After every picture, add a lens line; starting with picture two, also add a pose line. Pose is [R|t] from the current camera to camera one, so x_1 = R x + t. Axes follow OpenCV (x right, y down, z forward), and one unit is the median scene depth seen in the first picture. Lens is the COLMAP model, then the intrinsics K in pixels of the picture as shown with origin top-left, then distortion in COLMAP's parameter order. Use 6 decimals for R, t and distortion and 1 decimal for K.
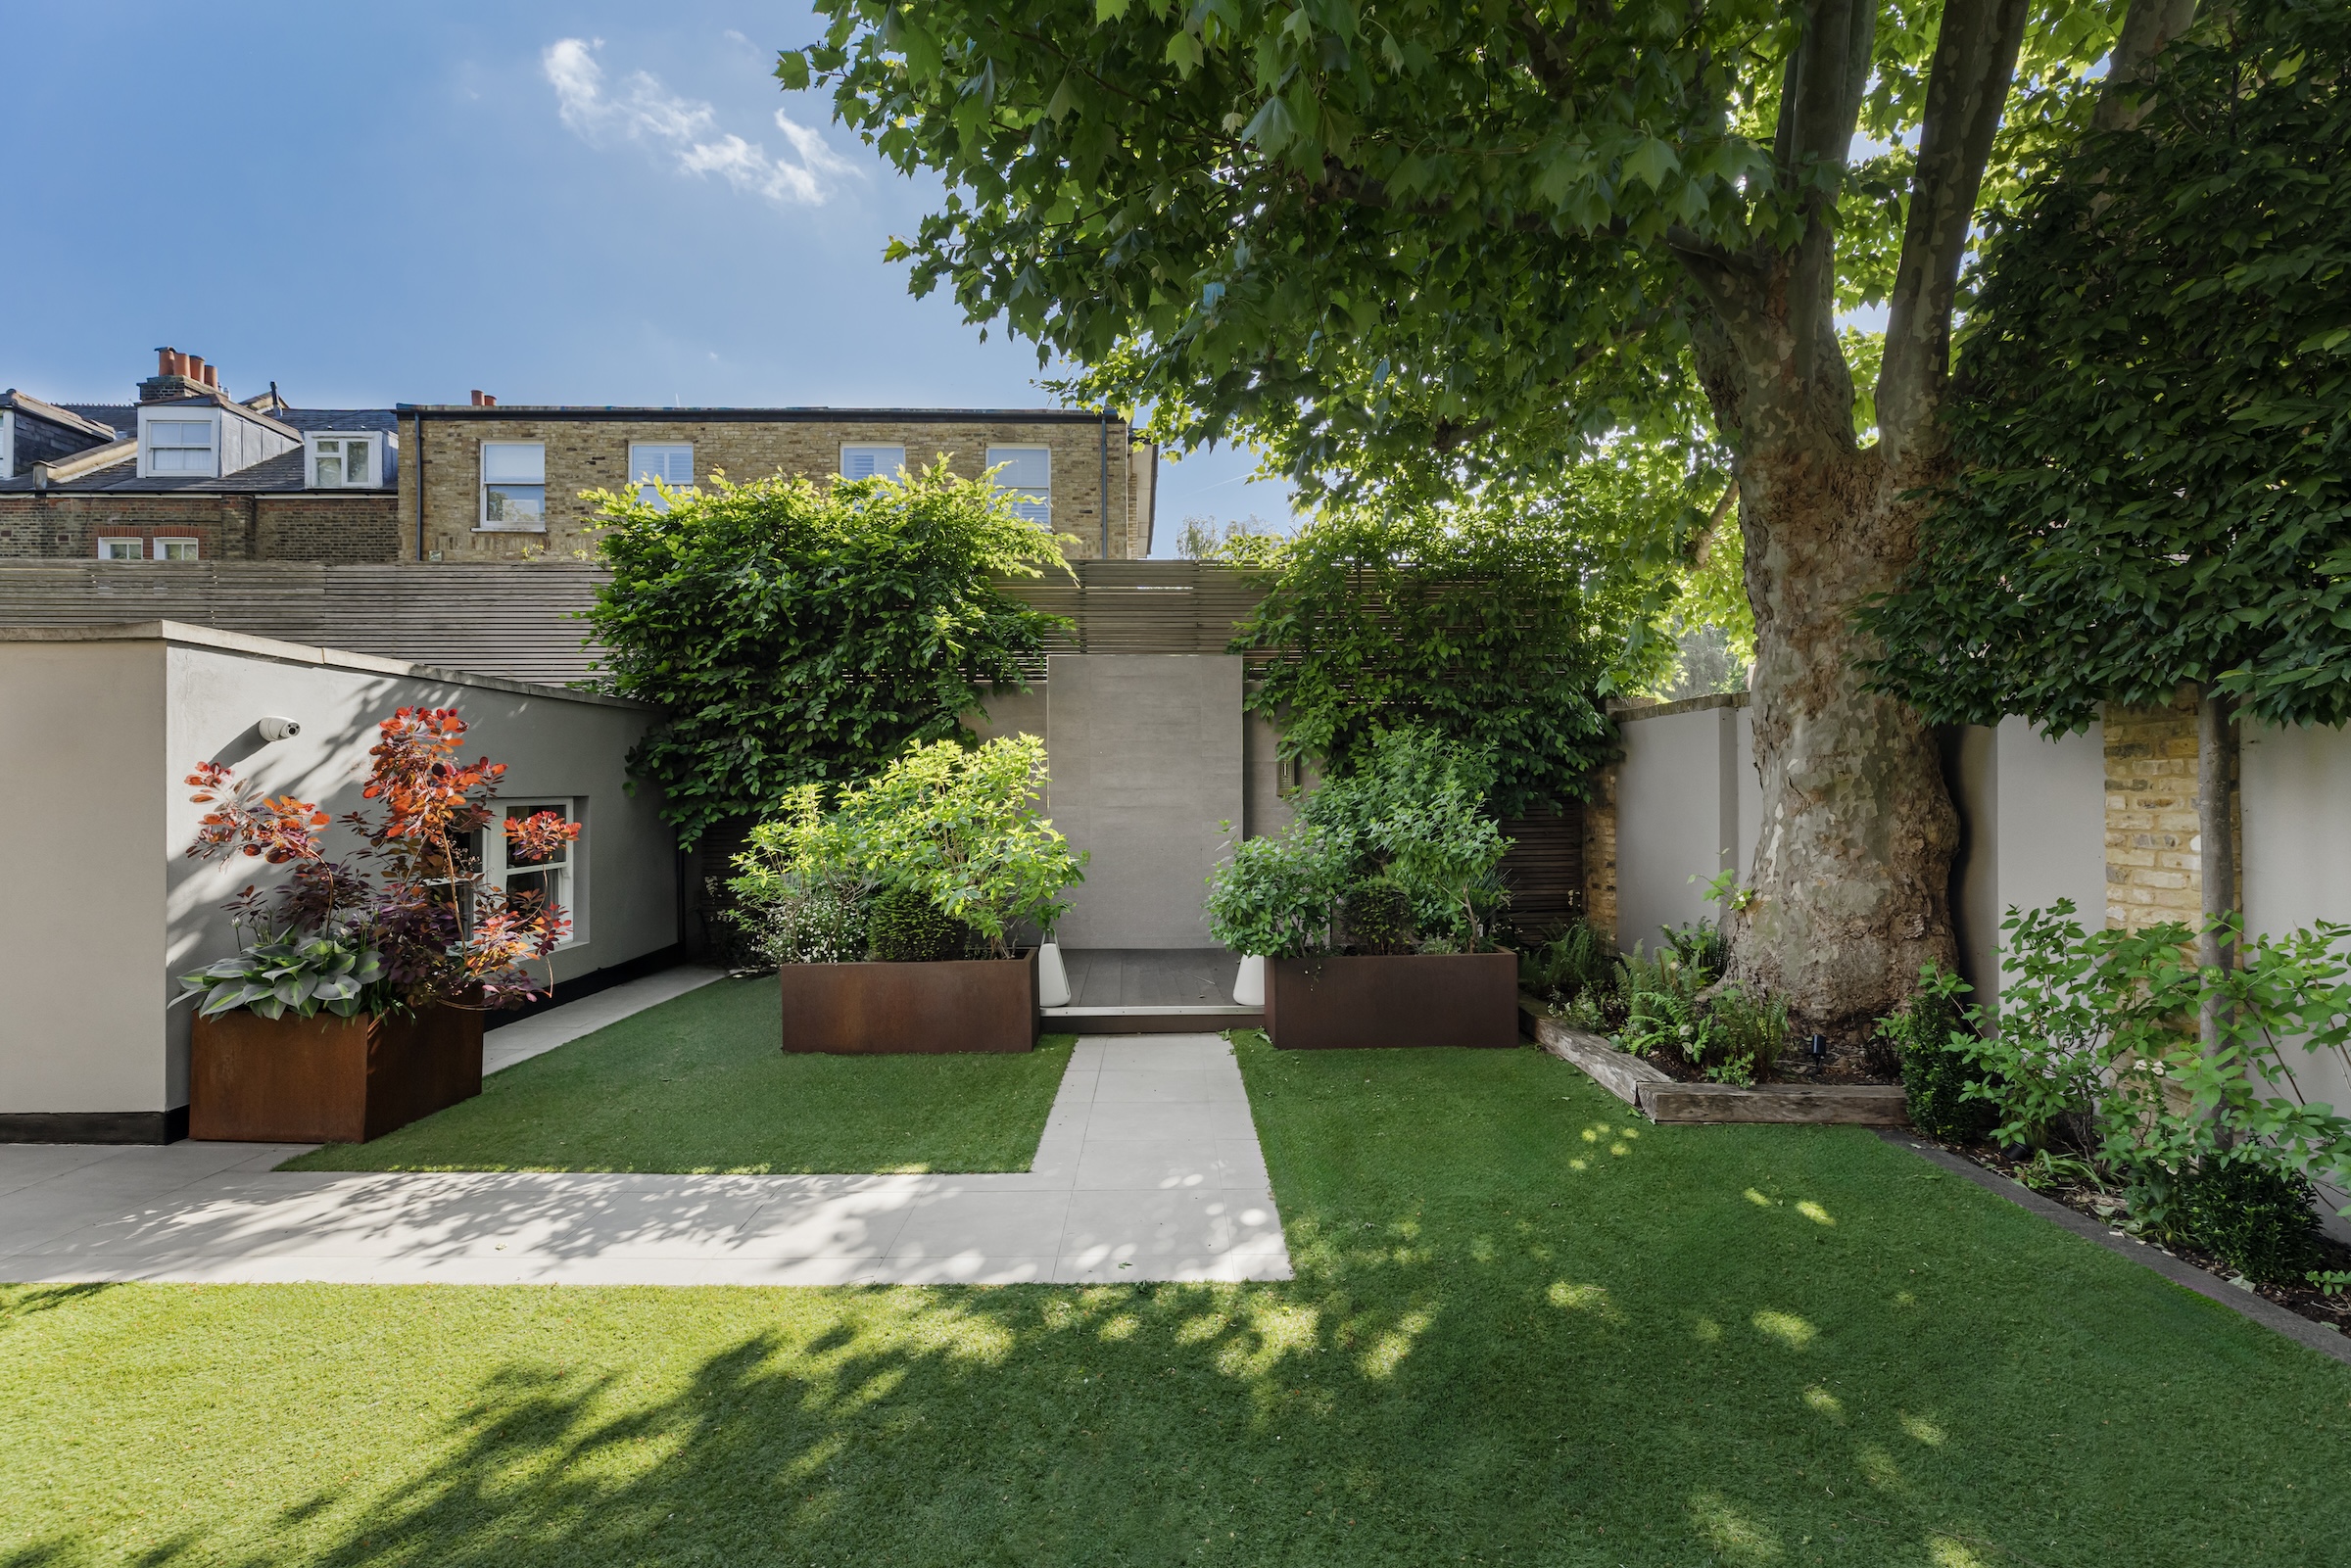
lens RADIAL K [[1069.5, 0, 1172.2], [0, 1069.5, 785.2], [0, 0, 1]] dist [-0.001244, 0.000676]
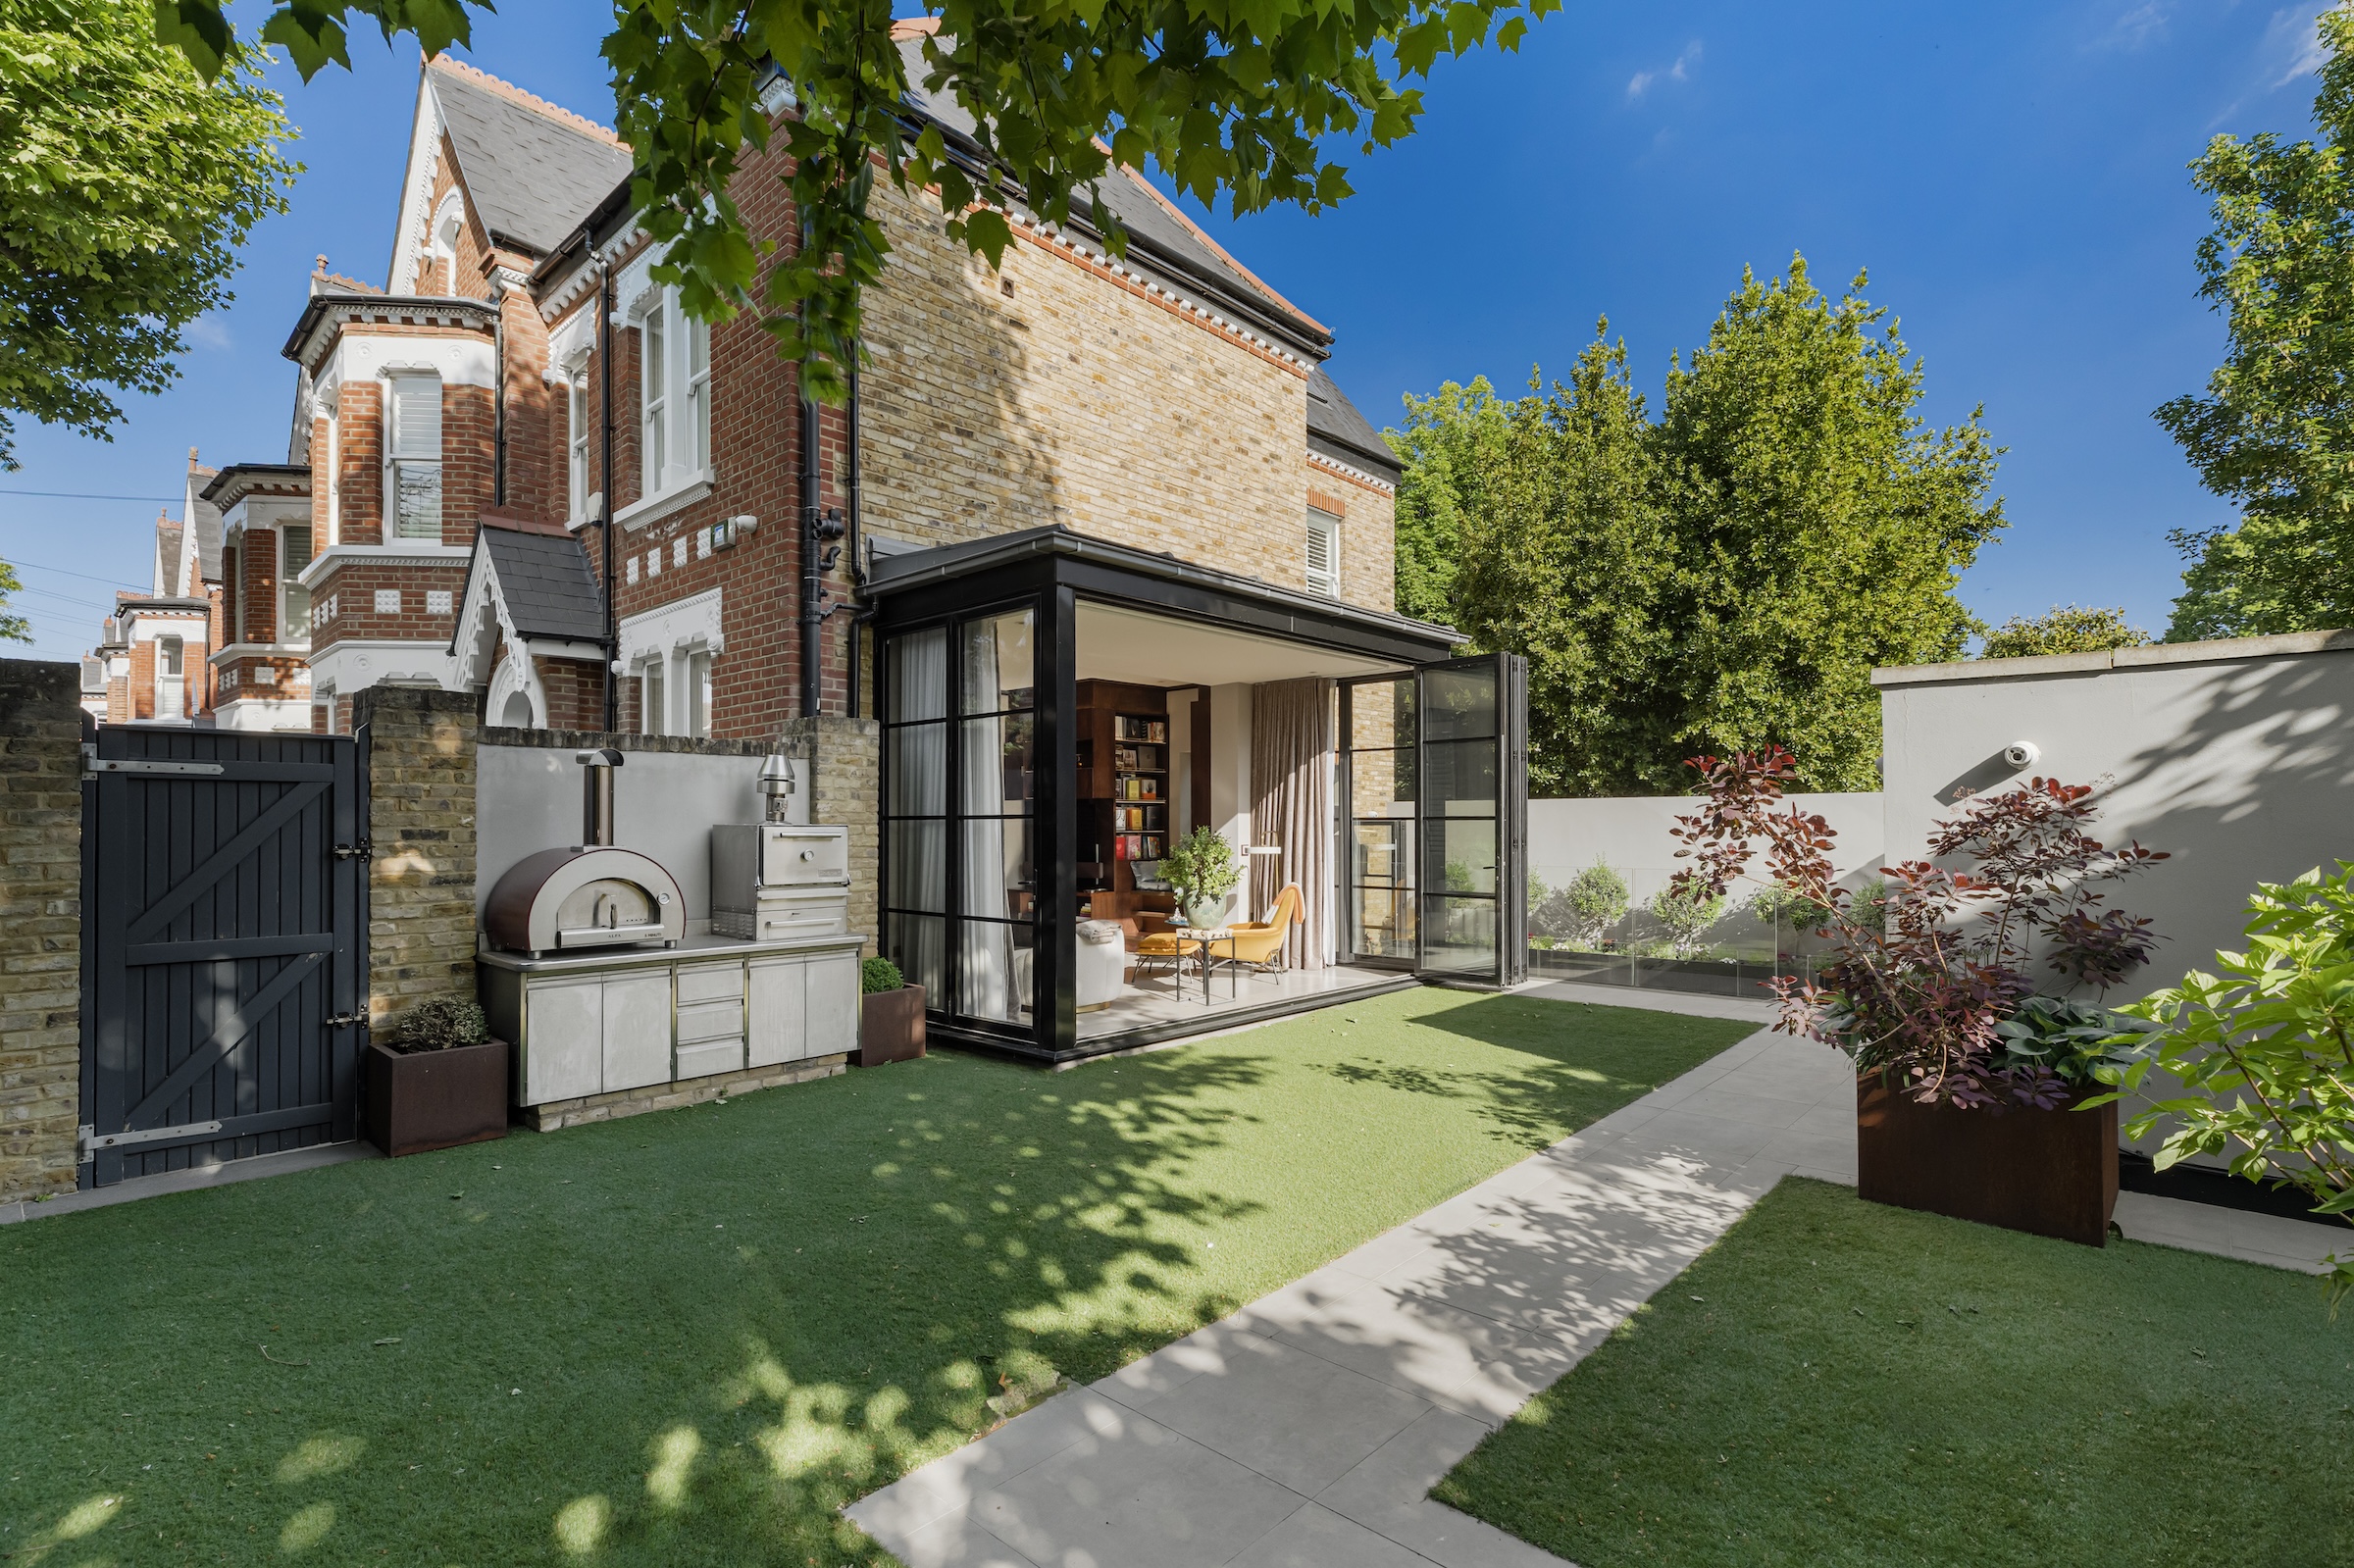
lens RADIAL K [[1070.8, 0, 1118.6], [0, 1070.8, 823.8], [0, 0, 1]] dist [-0.001244, 0.000676]
pose [[-0.715819, 0.001249, -0.698285, 0.432871], [0.006717, 0.999964, -0.005097, 0.011069], [0.698254, -0.008339, -0.715801, 1.480903]]
